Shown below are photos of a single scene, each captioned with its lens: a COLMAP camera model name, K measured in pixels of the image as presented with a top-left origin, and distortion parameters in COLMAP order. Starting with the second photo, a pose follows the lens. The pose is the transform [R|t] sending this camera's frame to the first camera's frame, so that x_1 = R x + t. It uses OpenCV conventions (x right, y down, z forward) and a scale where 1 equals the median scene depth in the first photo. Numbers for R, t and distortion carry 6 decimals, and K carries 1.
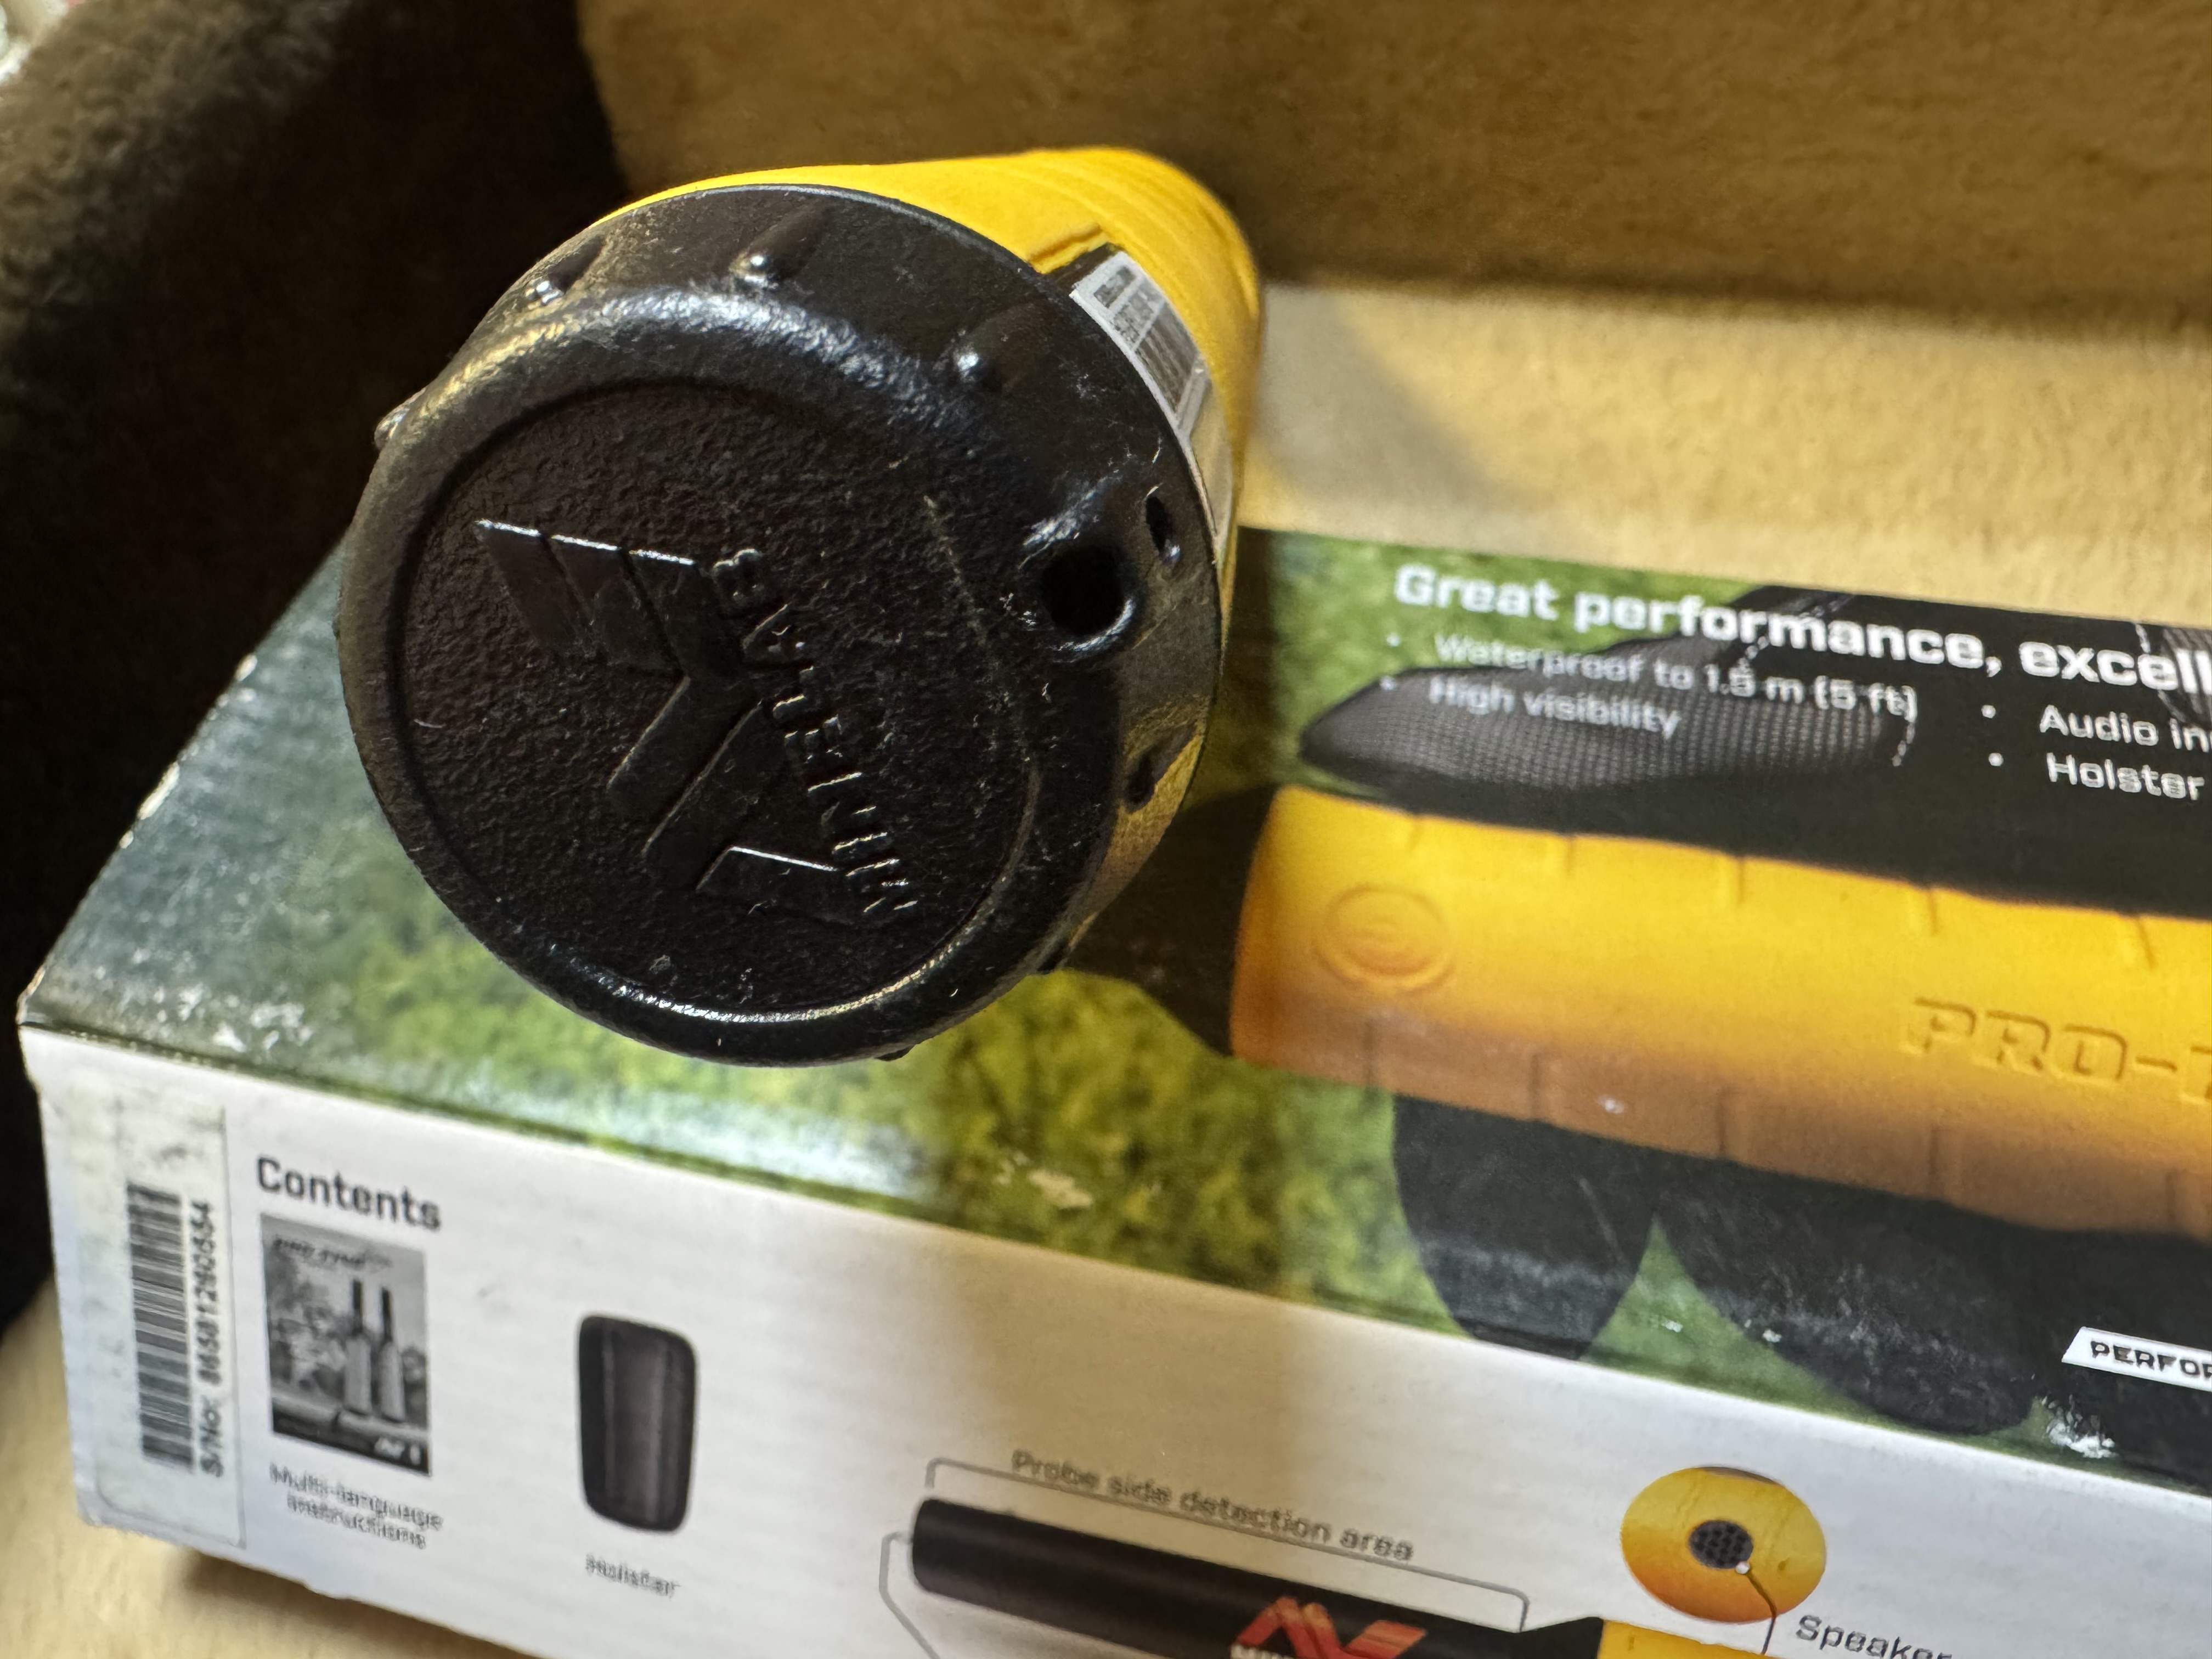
lens RADIAL K [[1580.6, 0, 1078.0], [0, 1580.6, 827.9], [0, 0, 1]] dist [-0.000388, 0.001121]
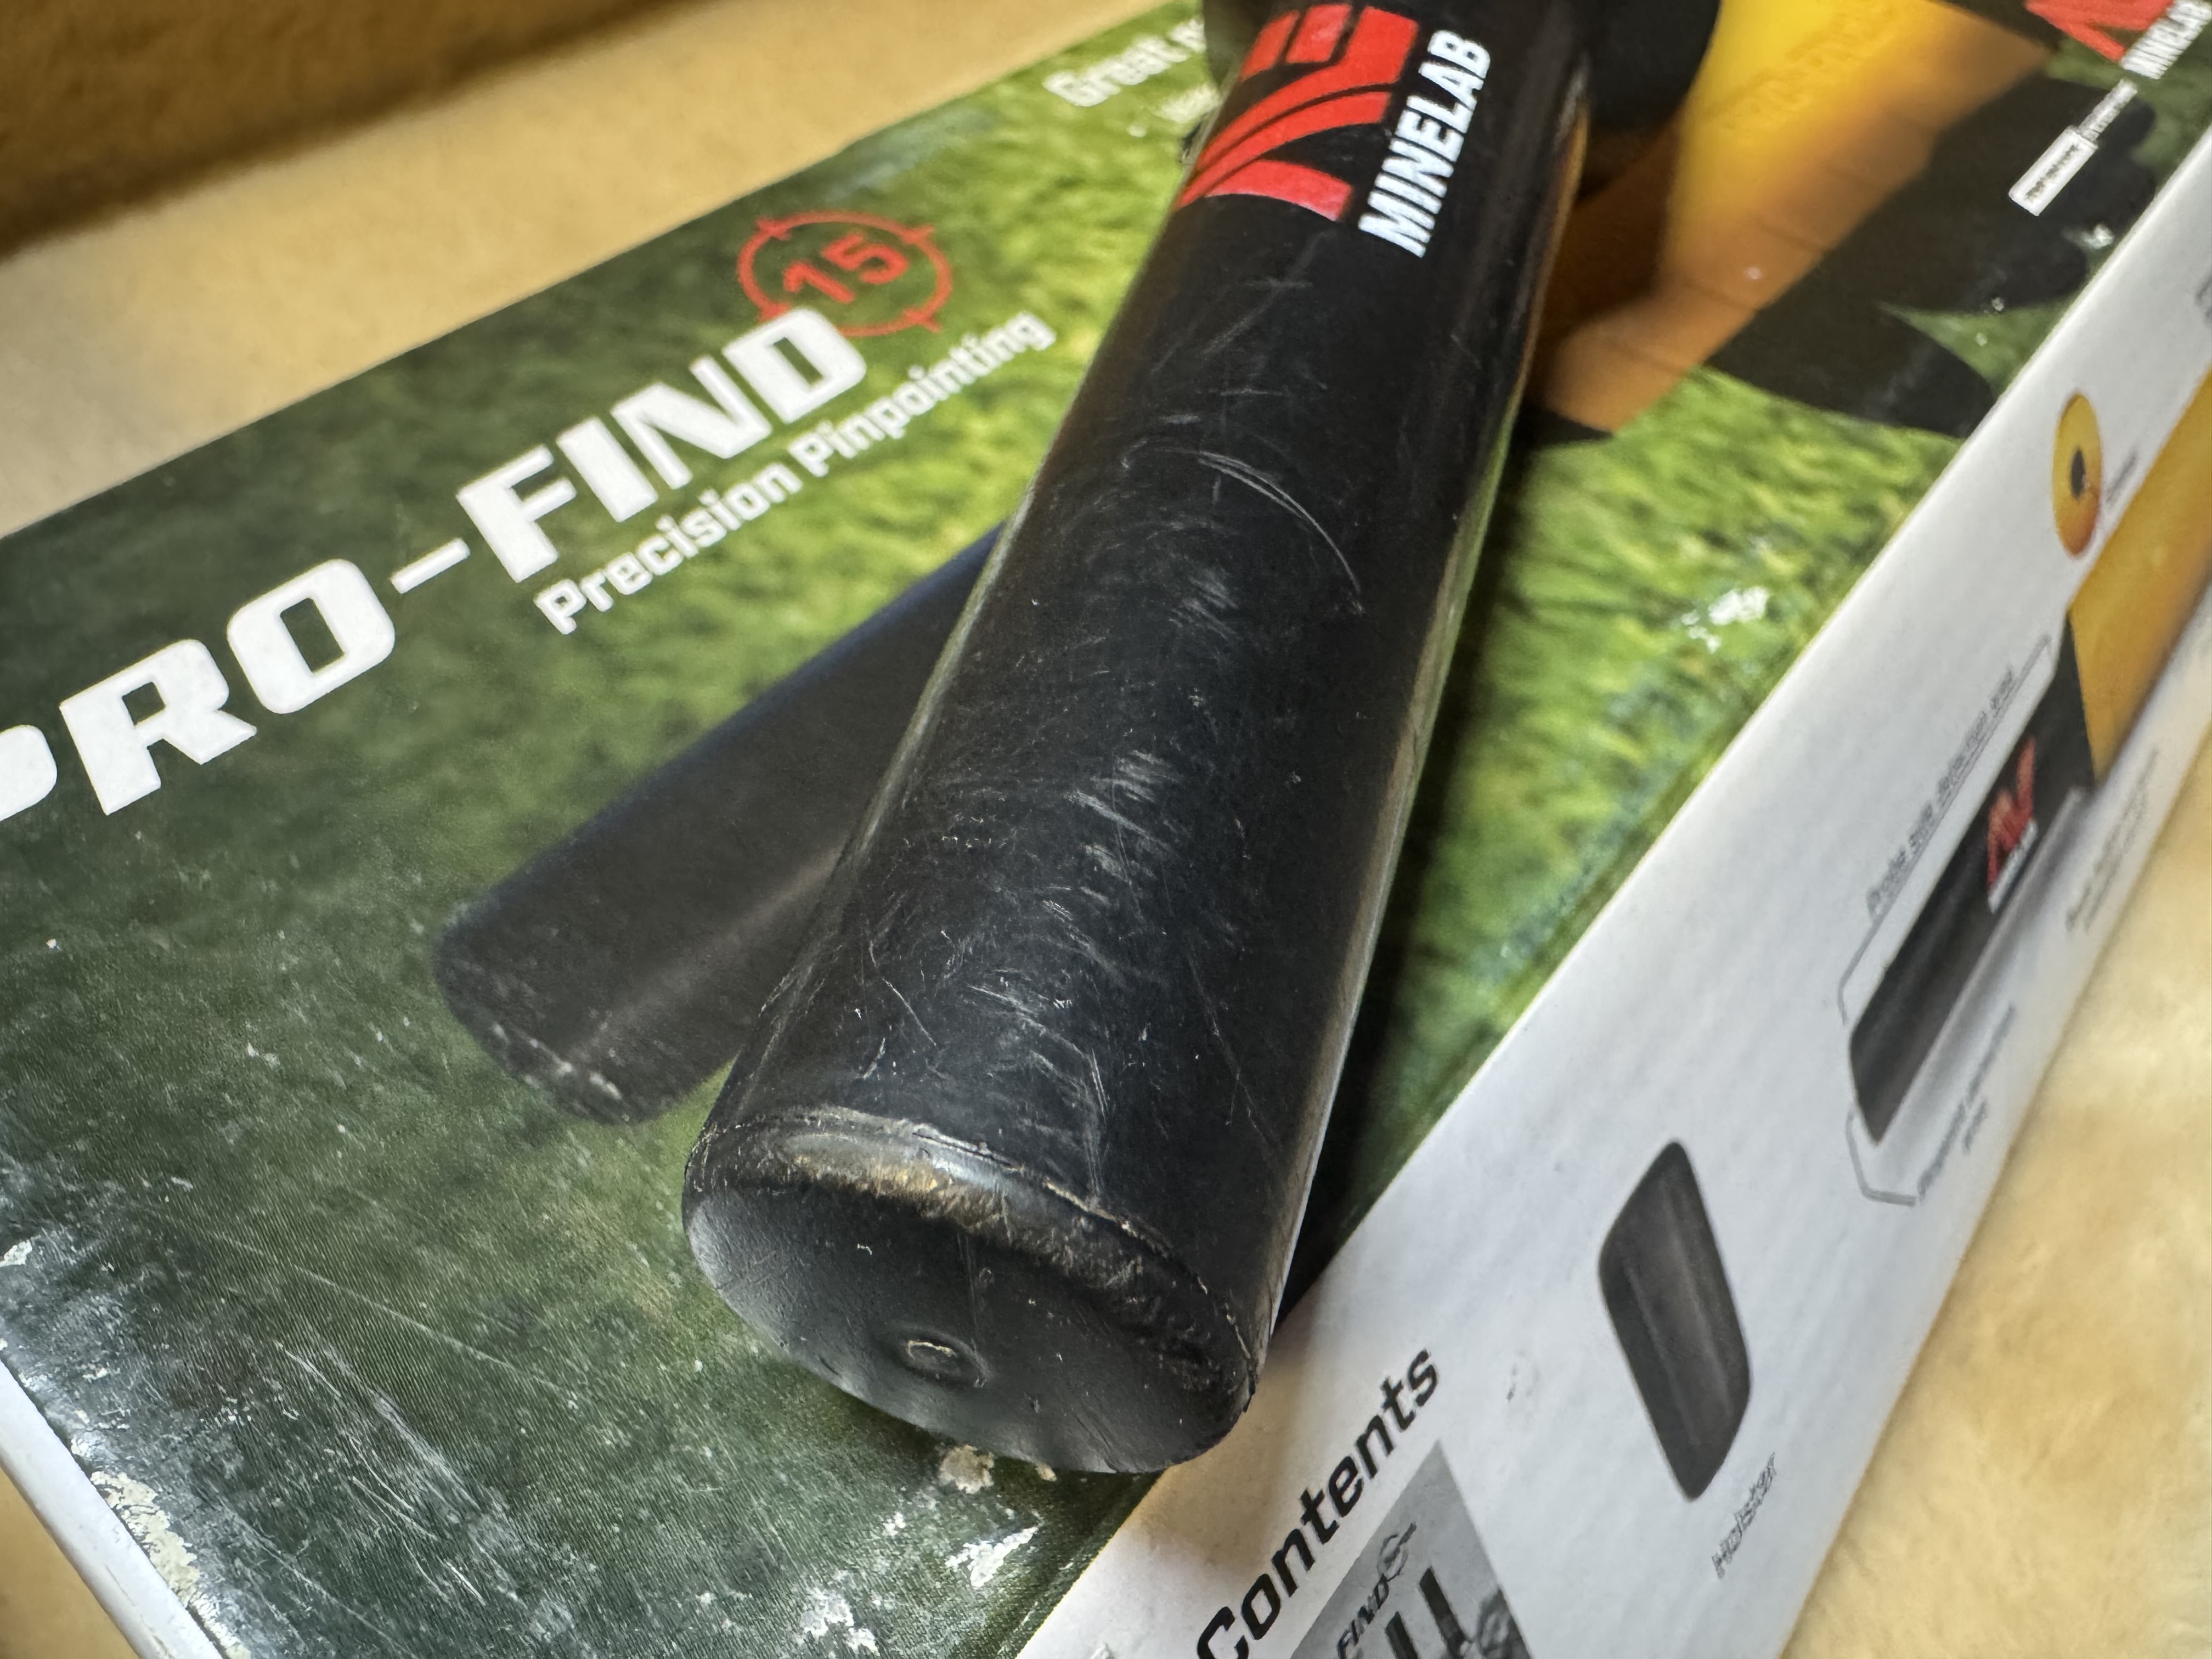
lens RADIAL K [[1538.9, 0, 1004.7], [0, 1538.9, 726.0], [0, 0, 1]] dist [-0.002206, -0.000363]
pose [[0.469410, -0.592371, 0.654791, -0.714302], [0.644502, 0.736752, 0.204486, -0.126544], [-0.603550, 0.326026, 0.727623, 0.646134]]
